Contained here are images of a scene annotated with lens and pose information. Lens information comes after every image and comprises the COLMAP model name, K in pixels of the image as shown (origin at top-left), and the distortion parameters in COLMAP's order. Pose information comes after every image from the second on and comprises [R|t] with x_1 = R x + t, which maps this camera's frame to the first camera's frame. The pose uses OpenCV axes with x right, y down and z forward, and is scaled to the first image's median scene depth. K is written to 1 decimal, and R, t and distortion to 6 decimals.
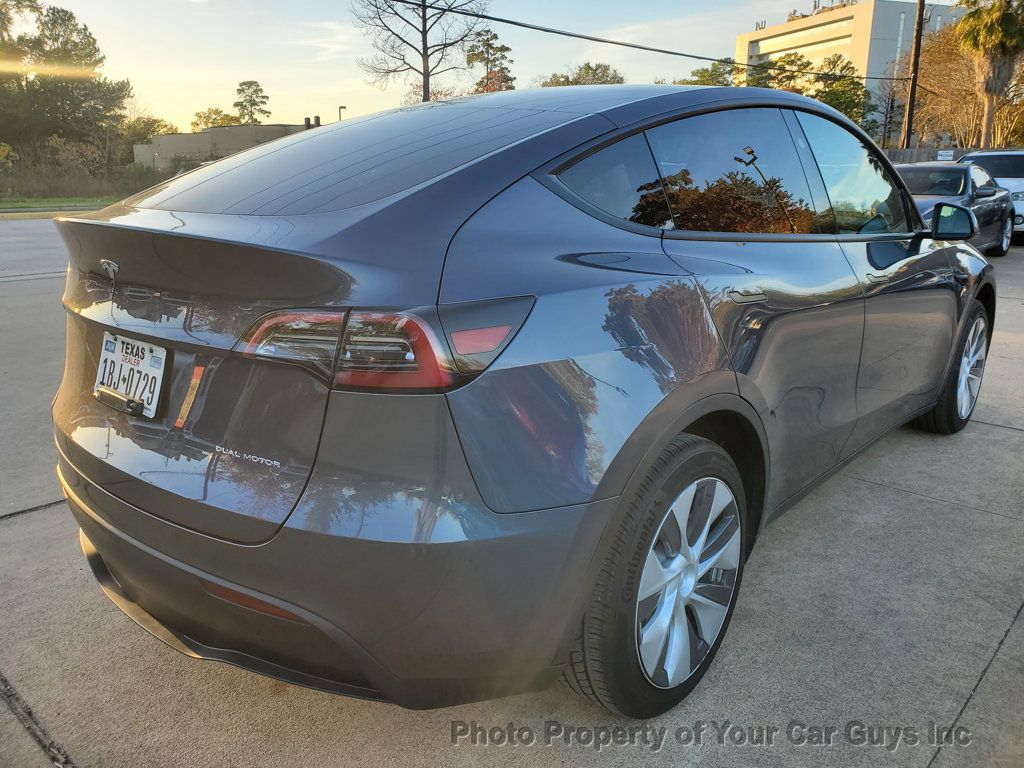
lens RADIAL K [[798.2, 0, 508.7], [0, 798.2, 375.1], [0, 0, 1]] dist [-0.004788, 0.000671]
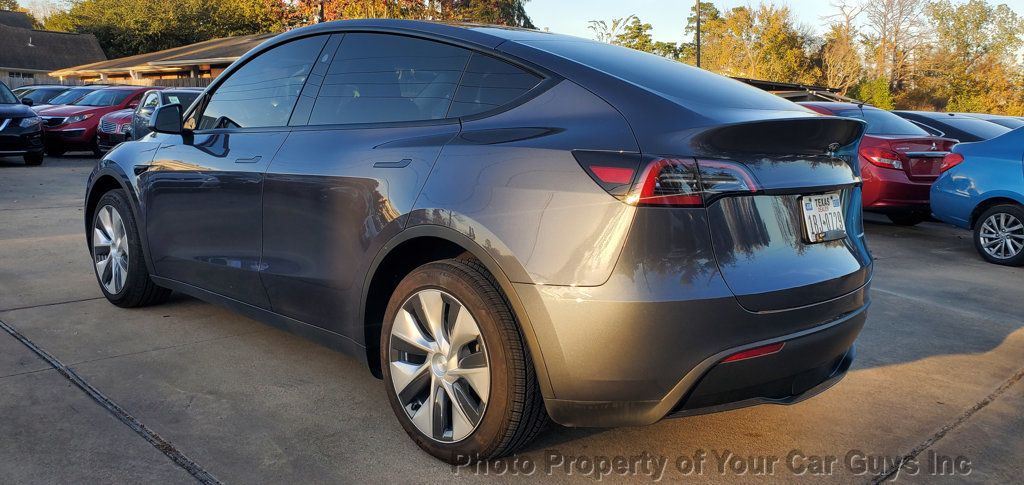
lens RADIAL K [[788.6, 0, 513.2], [0, 788.6, 248.2], [0, 0, 1]] dist [0.005449, 0.005192]
pose [[0.026697, -0.159521, 0.986833, -0.108585], [0.219769, 0.963970, 0.149879, -0.016509], [-0.975187, 0.212874, 0.060793, 0.082011]]
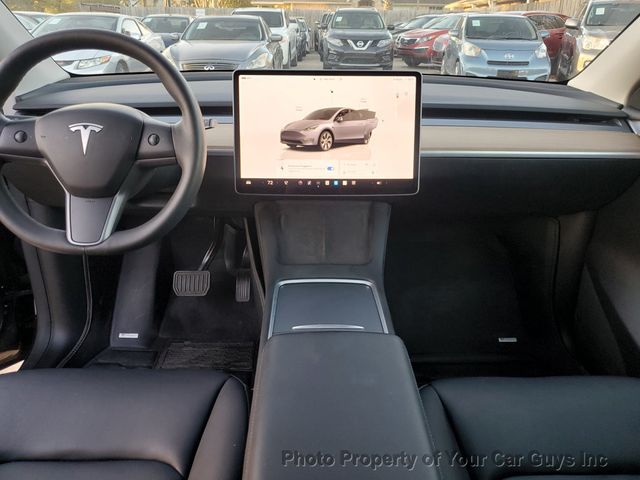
lens RADIAL K [[478.3, 0, 319.6], [0, 478.3, 239.6], [0, 0, 1]] dist [0.003966, -0.002554]
pose [[0.734049, -0.270458, 0.622916, 0.012721], [0.159555, 0.960281, 0.228915, -0.022847], [-0.660086, -0.068645, 0.748047, 0.096729]]
